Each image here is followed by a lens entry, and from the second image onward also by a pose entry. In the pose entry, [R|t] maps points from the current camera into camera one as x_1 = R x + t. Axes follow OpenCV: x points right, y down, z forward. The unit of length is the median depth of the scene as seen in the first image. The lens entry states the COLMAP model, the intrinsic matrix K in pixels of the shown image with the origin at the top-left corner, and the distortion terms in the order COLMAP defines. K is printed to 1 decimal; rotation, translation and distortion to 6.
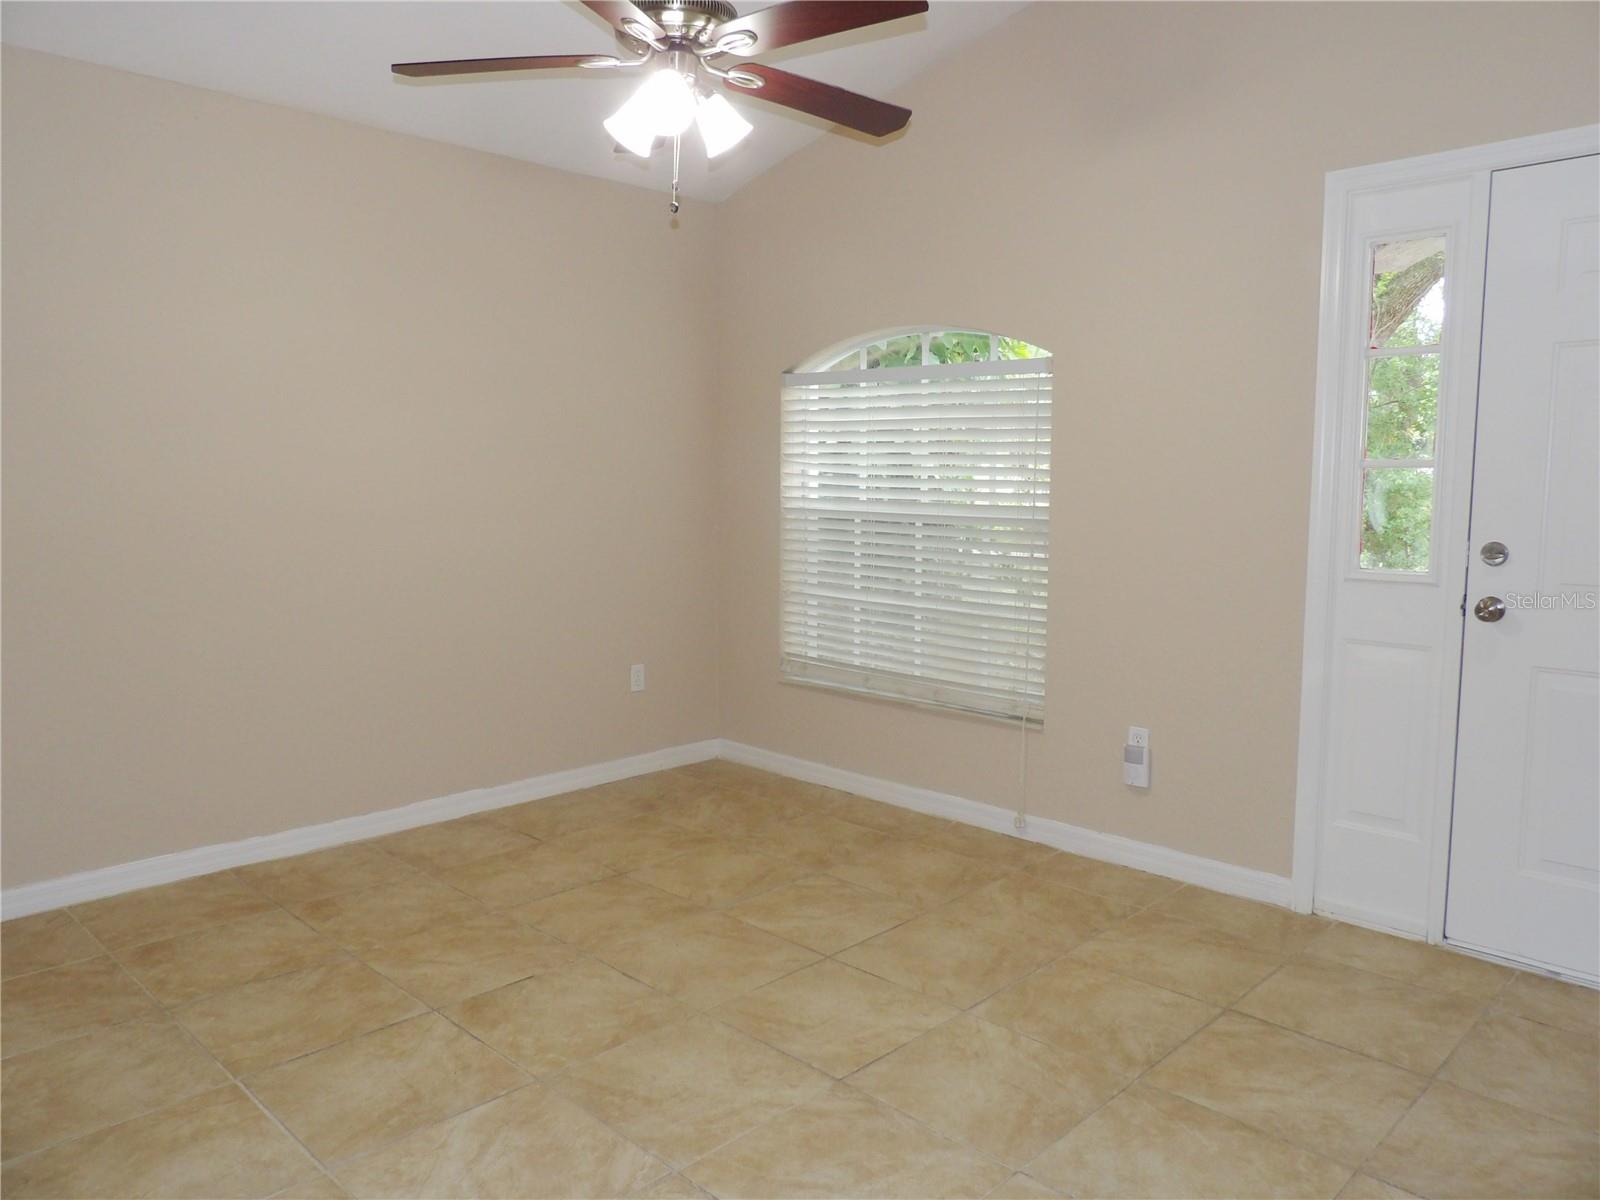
lens RADIAL K [[1150.2, 0, 798.8], [0, 1150.2, 598.5], [0, 0, 1]] dist [-0.017888, 0.011190]
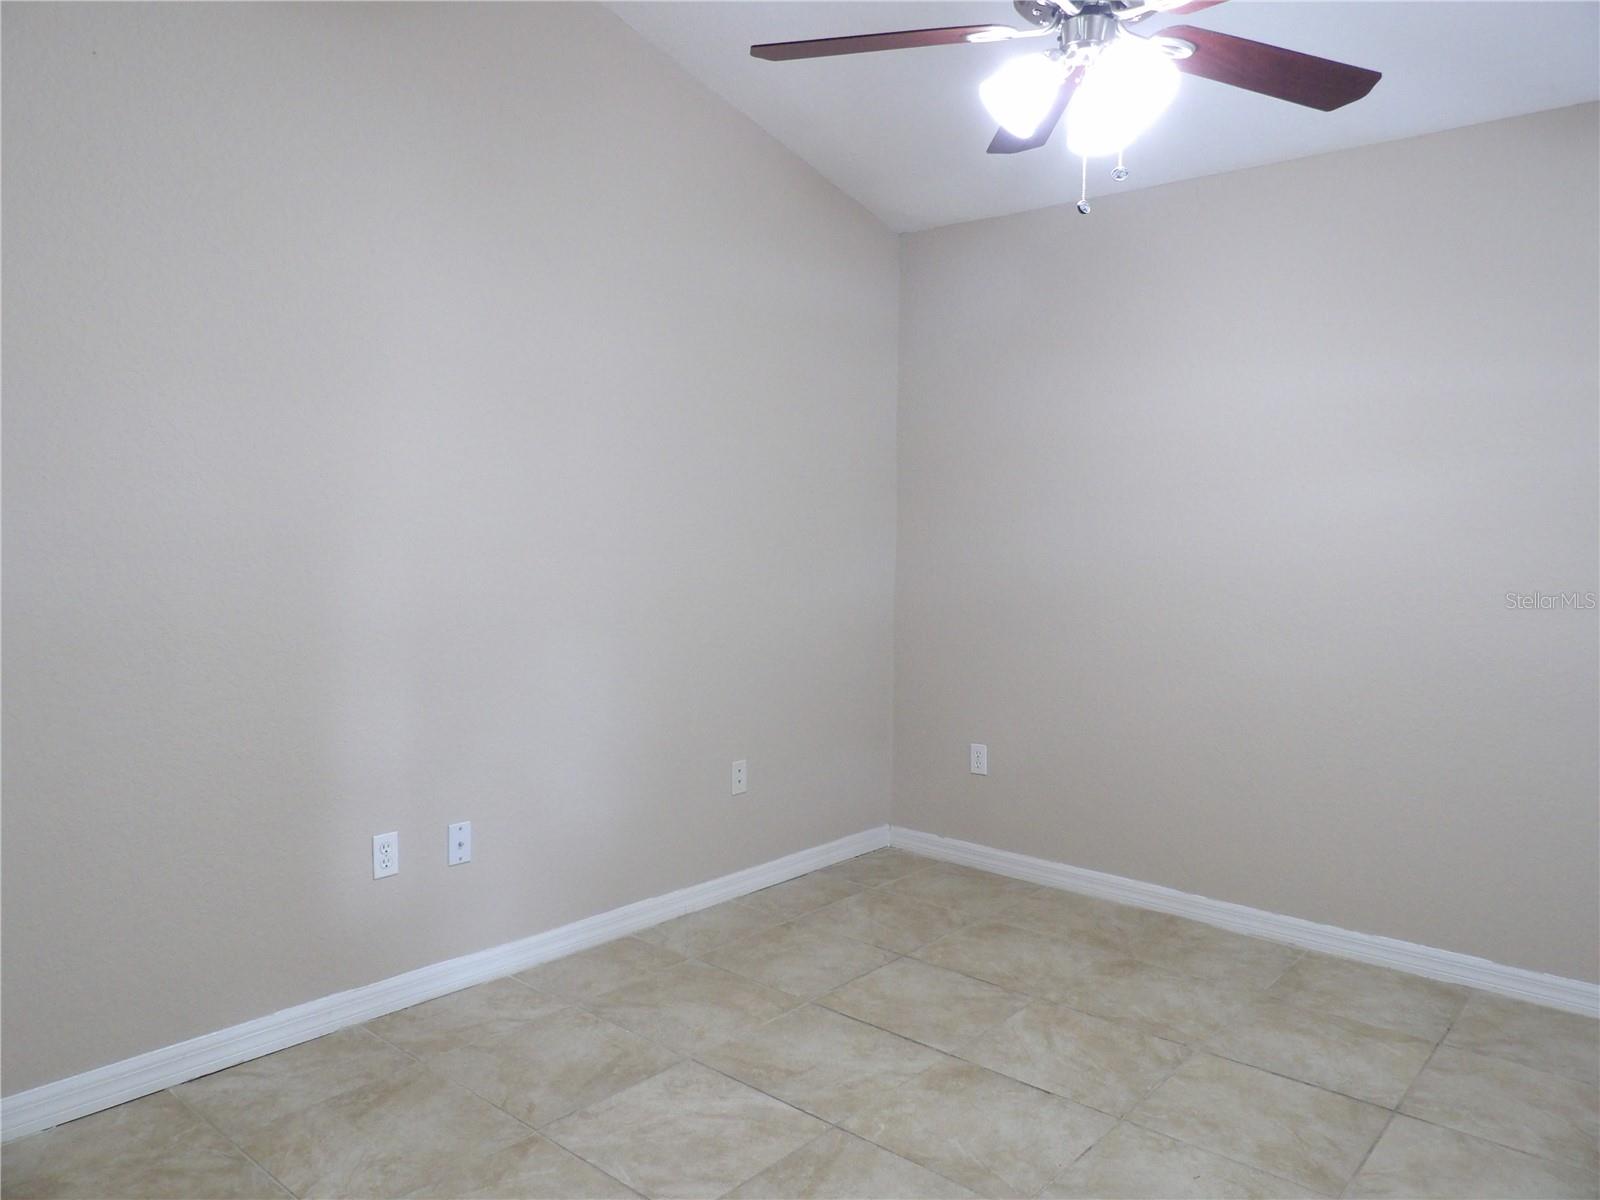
lens RADIAL K [[1150.2, 0, 798.2], [0, 1150.2, 599.5], [0, 0, 1]] dist [-0.017888, 0.011190]
pose [[0.053986, 0.064137, -0.996480, 0.581281], [-0.119371, 0.991193, 0.057330, -0.078129], [0.991381, 0.115856, 0.061167, 0.643884]]
